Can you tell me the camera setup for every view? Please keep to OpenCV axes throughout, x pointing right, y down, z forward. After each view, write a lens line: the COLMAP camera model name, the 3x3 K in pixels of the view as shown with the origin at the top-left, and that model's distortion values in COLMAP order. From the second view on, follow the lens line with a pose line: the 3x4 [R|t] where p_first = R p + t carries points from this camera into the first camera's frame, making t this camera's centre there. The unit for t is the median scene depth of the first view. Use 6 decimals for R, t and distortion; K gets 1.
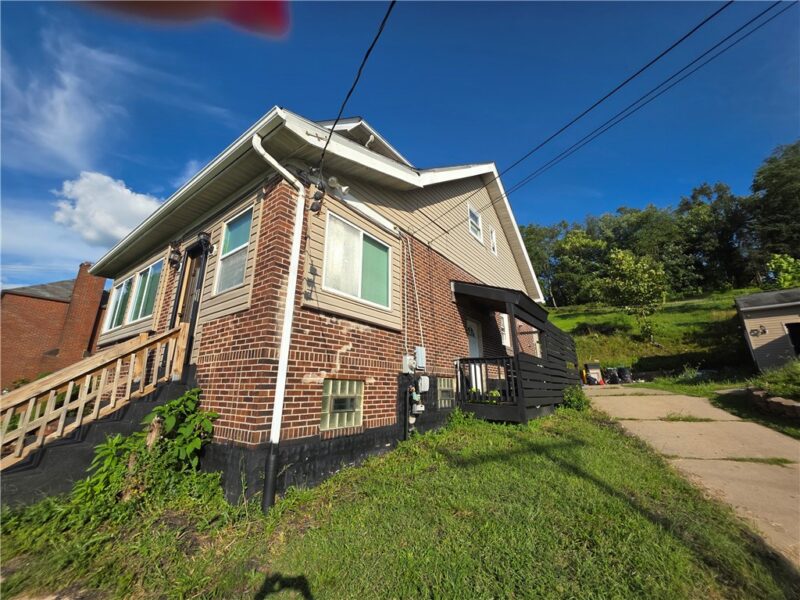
lens RADIAL K [[316.4, 0, 398.3], [0, 316.4, 295.7], [0, 0, 1]] dist [0.016941, 0.000101]
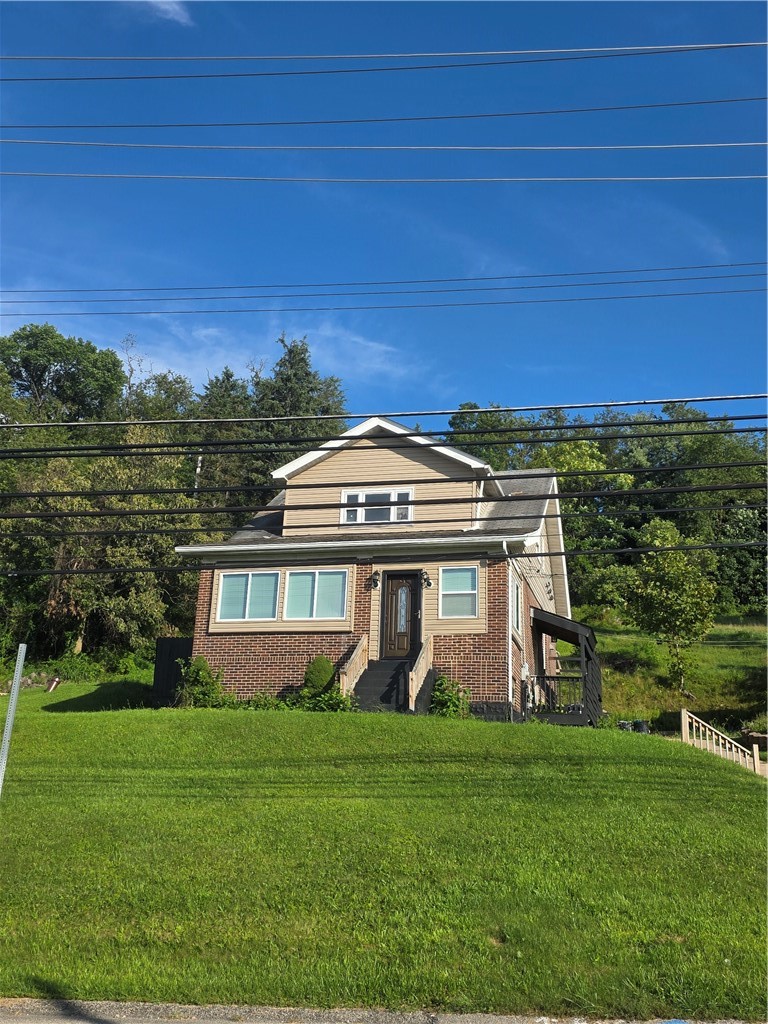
lens RADIAL K [[1035.8, 0, 365.0], [0, 1035.8, 512.5], [0, 0, 1]] dist [0.163470, -0.006406]
pose [[0.929746, 0.136818, 0.341838, -2.214616], [-0.137845, 0.990222, -0.021411, -0.286000], [-0.341425, -0.027214, 0.939515, -2.962411]]
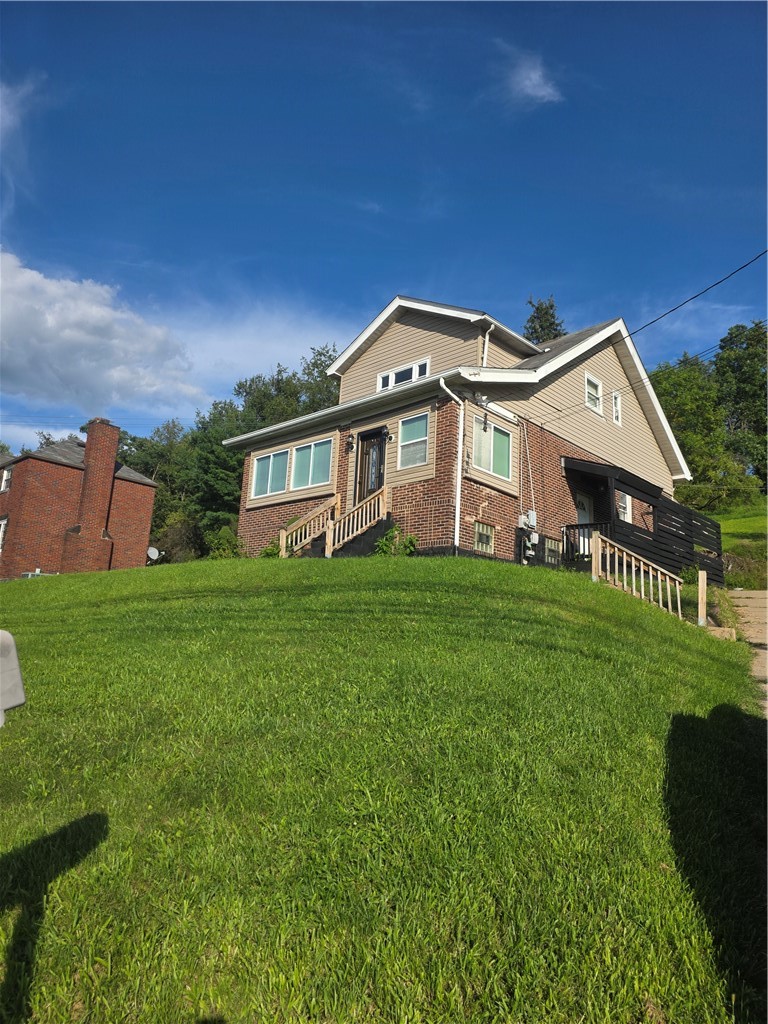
lens RADIAL K [[698.5, 0, 361.3], [0, 698.5, 515.2], [0, 0, 1]] dist [0.096092, -0.001600]
pose [[0.988922, 0.023585, -0.146547, -0.202333], [-0.012437, 0.996990, 0.076531, -0.030100], [0.147911, -0.073861, 0.986239, -1.960655]]
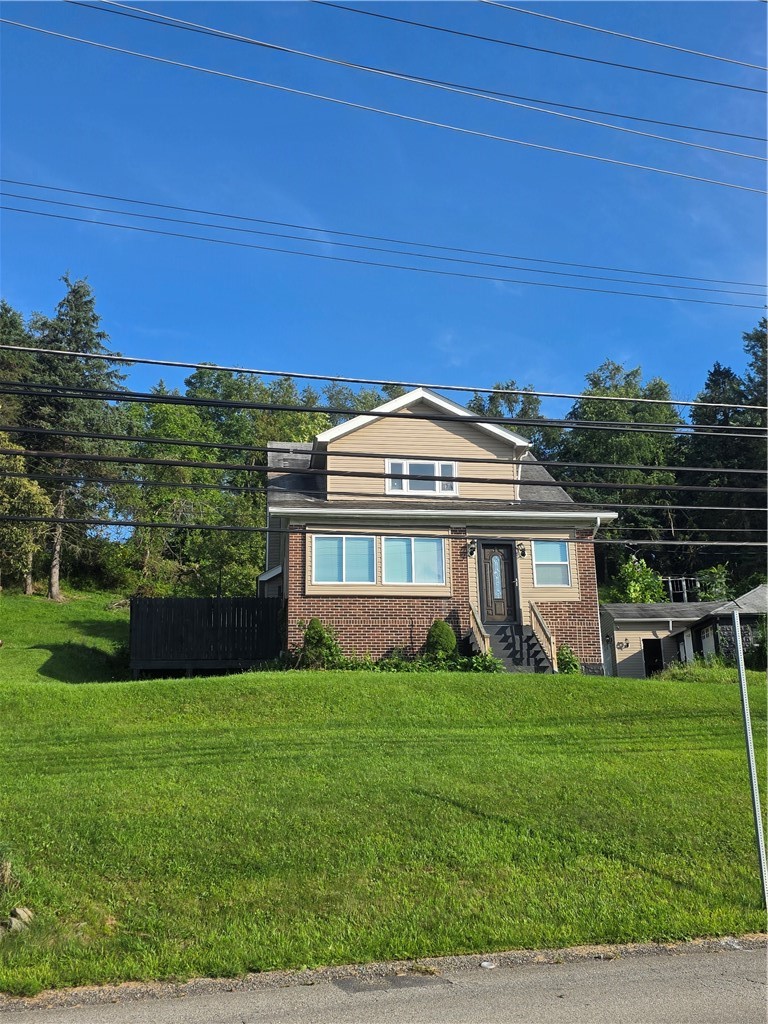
lens RADIAL K [[1035.8, 0, 365.0], [0, 1035.8, 512.5], [0, 0, 1]] dist [0.163470, -0.006406]
pose [[0.740454, 0.164948, 0.651552, -3.957373], [-0.179991, 0.982674, -0.044226, 0.018269], [-0.647558, -0.084526, 0.757314, -2.065501]]
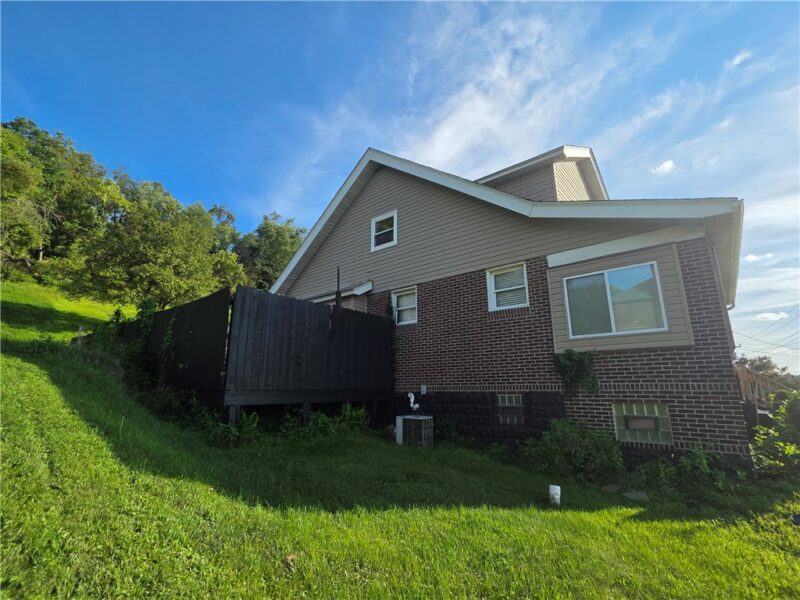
lens RADIAL K [[383.2, 0, 400.0], [0, 383.2, 300.0], [0, 0, 1]] dist [-0.000376, 0.000081]
pose [[0.060212, 0.228610, 0.971654, -2.373075], [-0.287430, 0.936162, -0.202448, 0.567949], [-0.955907, -0.267092, 0.122077, 2.126621]]
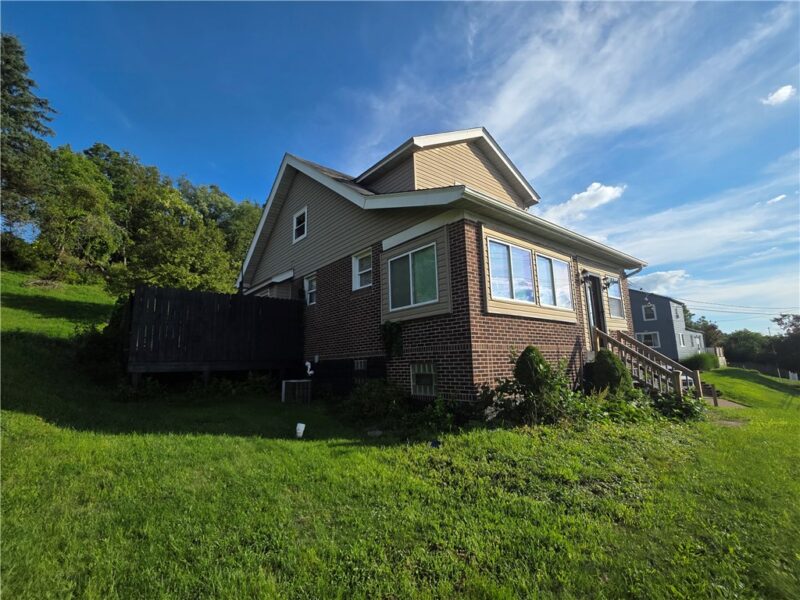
lens RADIAL K [[383.2, 0, 400.0], [0, 383.2, 300.0], [0, 0, 1]] dist [-0.000376, 0.000081]
pose [[0.242552, 0.161609, 0.956583, -2.507307], [-0.255240, 0.961920, -0.097791, 0.363814], [-0.935960, -0.220439, 0.274565, 1.278073]]
